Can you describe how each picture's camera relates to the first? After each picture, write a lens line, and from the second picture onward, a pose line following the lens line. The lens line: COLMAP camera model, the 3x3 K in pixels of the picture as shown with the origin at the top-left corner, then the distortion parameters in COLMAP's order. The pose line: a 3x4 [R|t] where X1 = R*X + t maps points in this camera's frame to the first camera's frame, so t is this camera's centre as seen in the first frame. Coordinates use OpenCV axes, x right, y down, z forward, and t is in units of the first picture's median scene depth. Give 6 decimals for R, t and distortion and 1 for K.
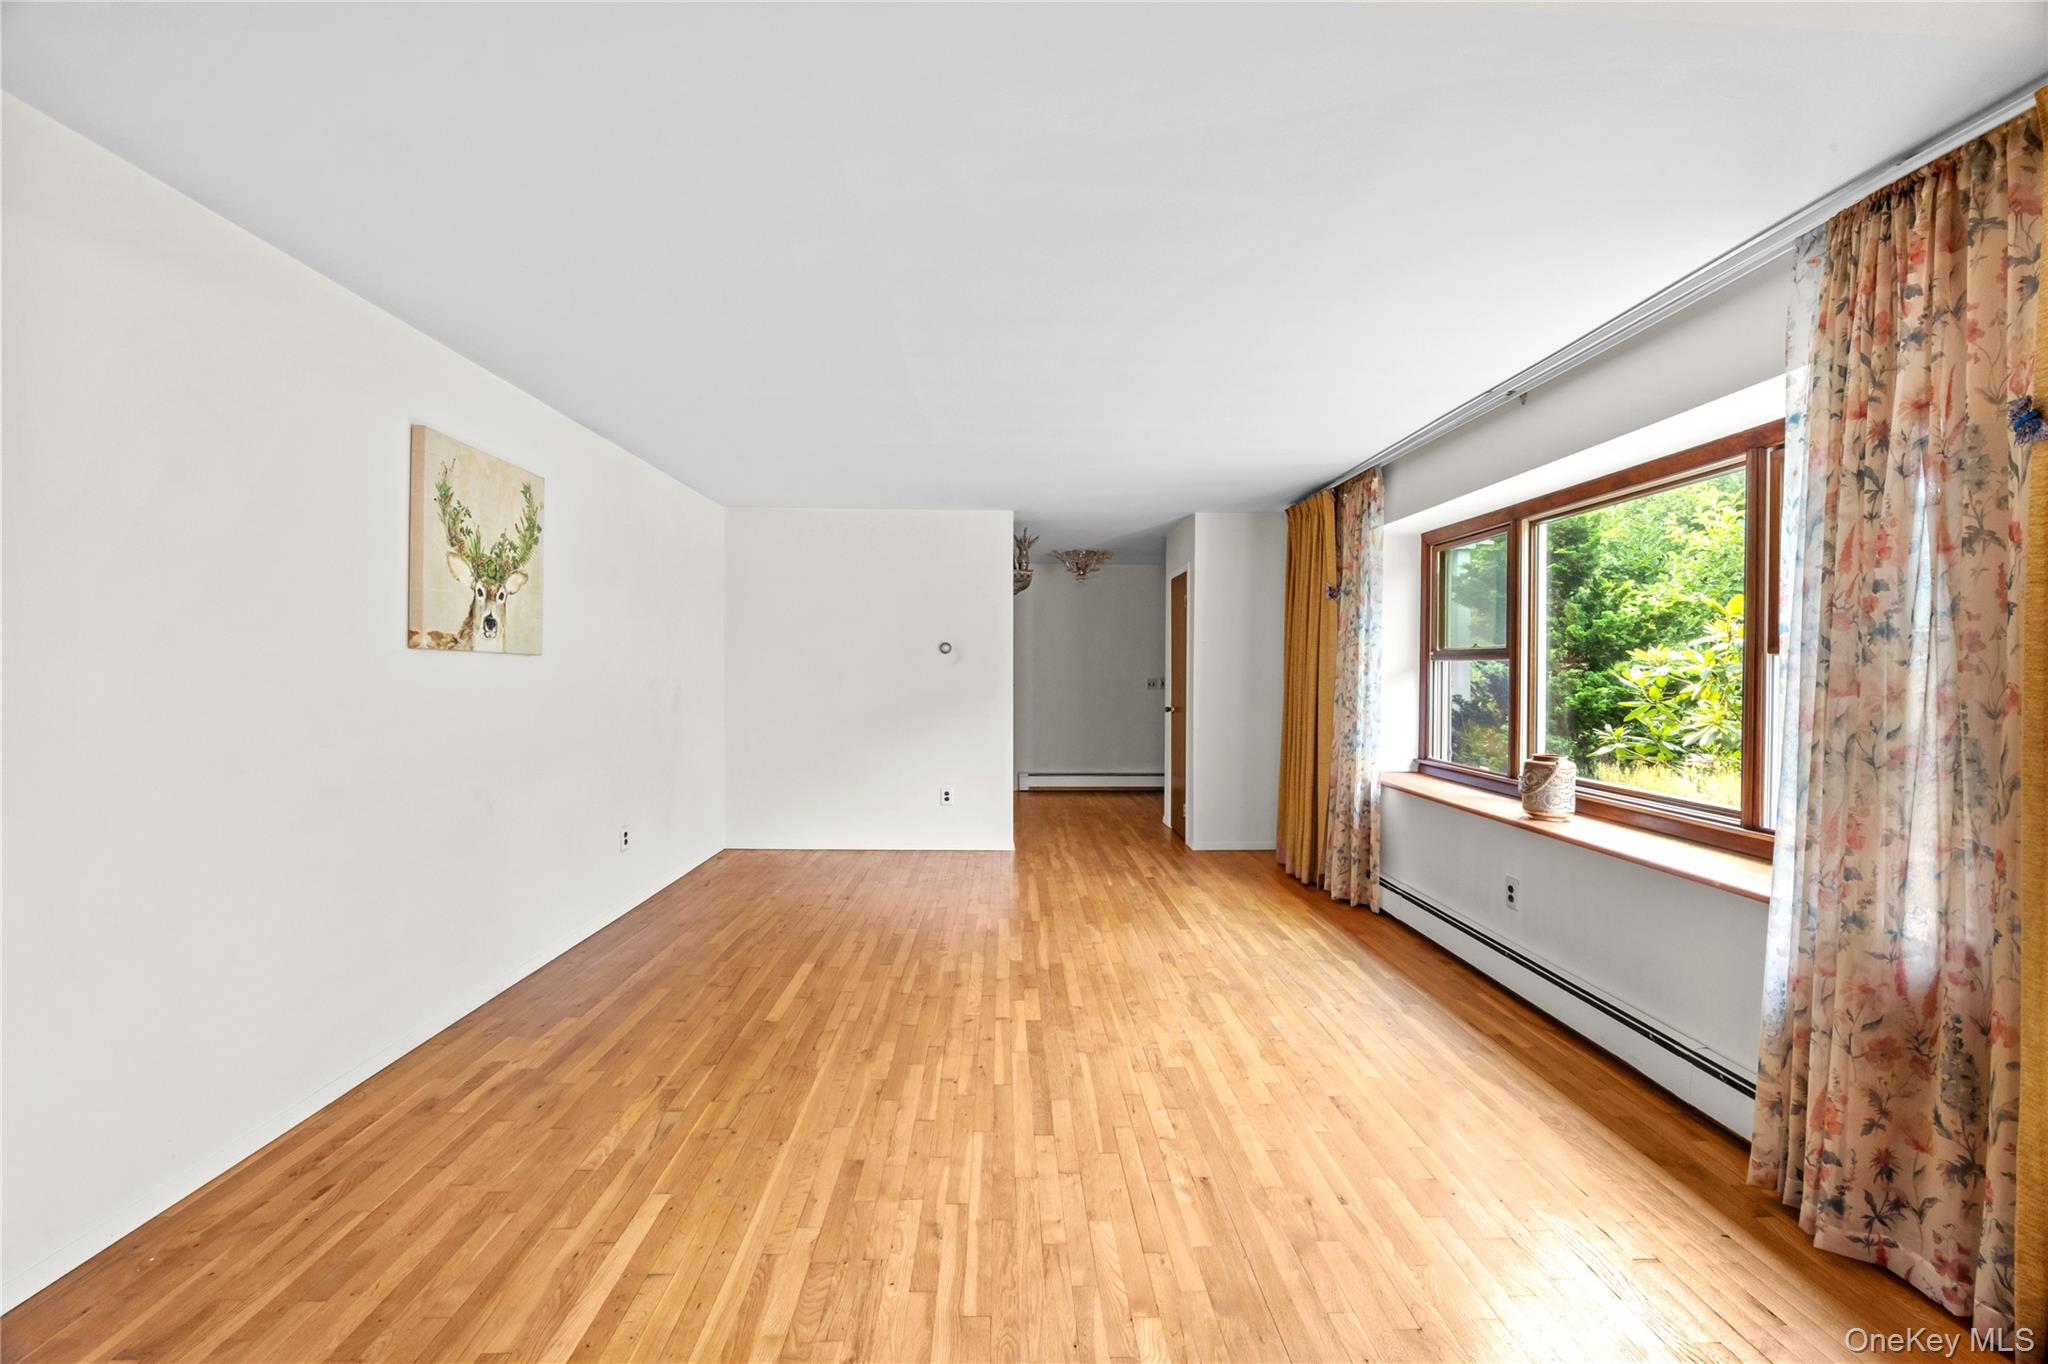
lens RADIAL K [[867.4, 0, 1032.4], [0, 867.4, 676.1], [0, 0, 1]] dist [-0.016263, -0.000181]
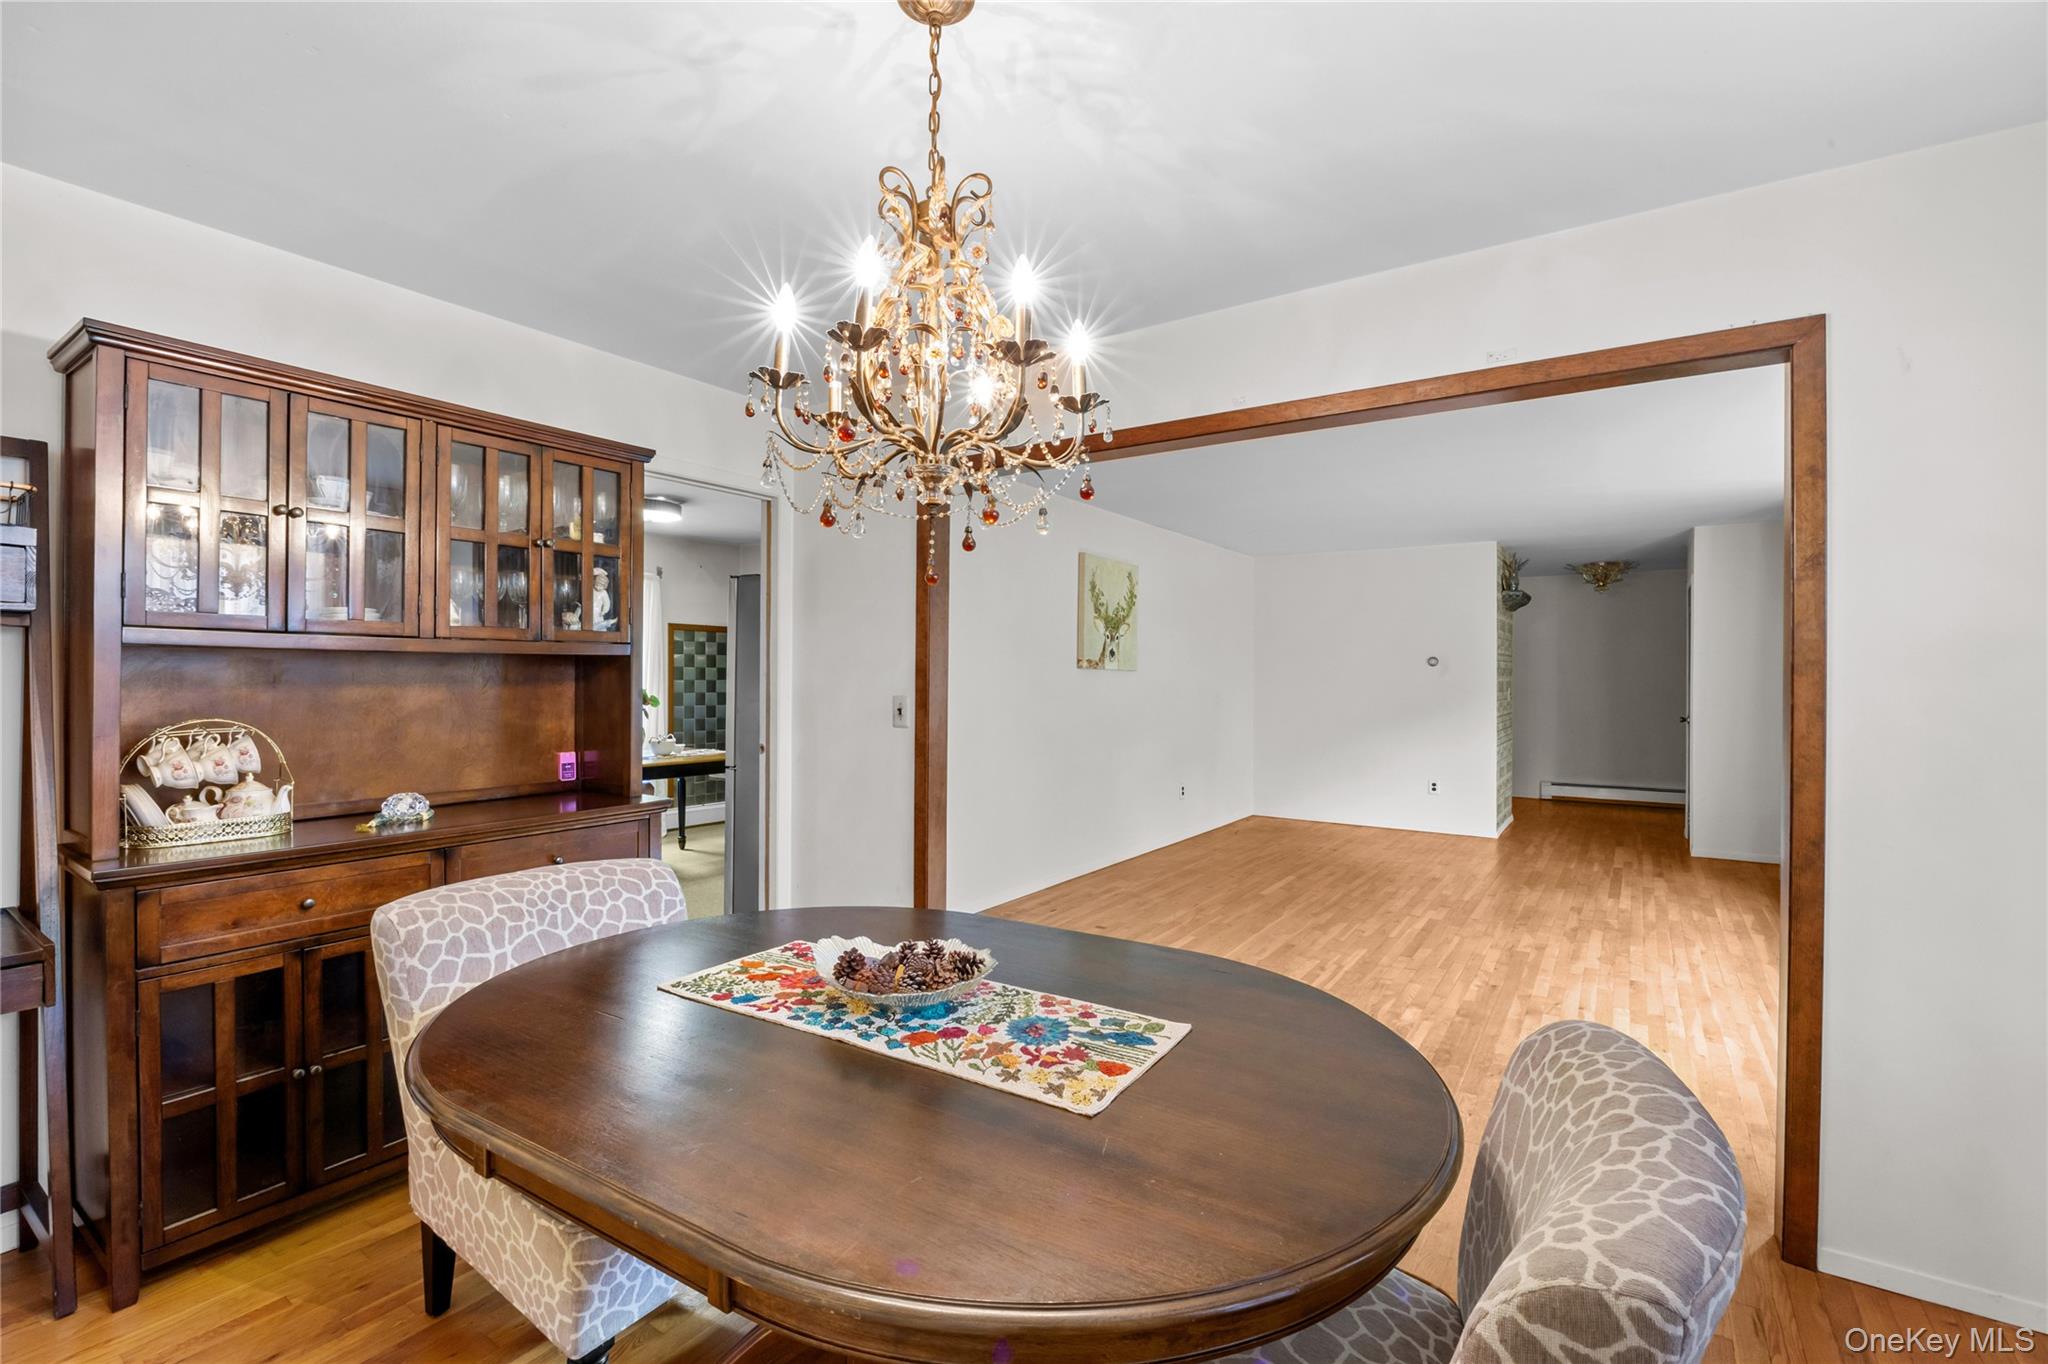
lens RADIAL K [[906.2, 0, 1031.1], [0, 906.2, 678.2], [0, 0, 1]] dist [-0.000906, -0.000024]
pose [[0.817081, -0.000065, -0.576522, 0.356877], [-0.005627, 0.999951, -0.008088, 0.006909], [0.576495, 0.009852, 0.817041, -0.711348]]
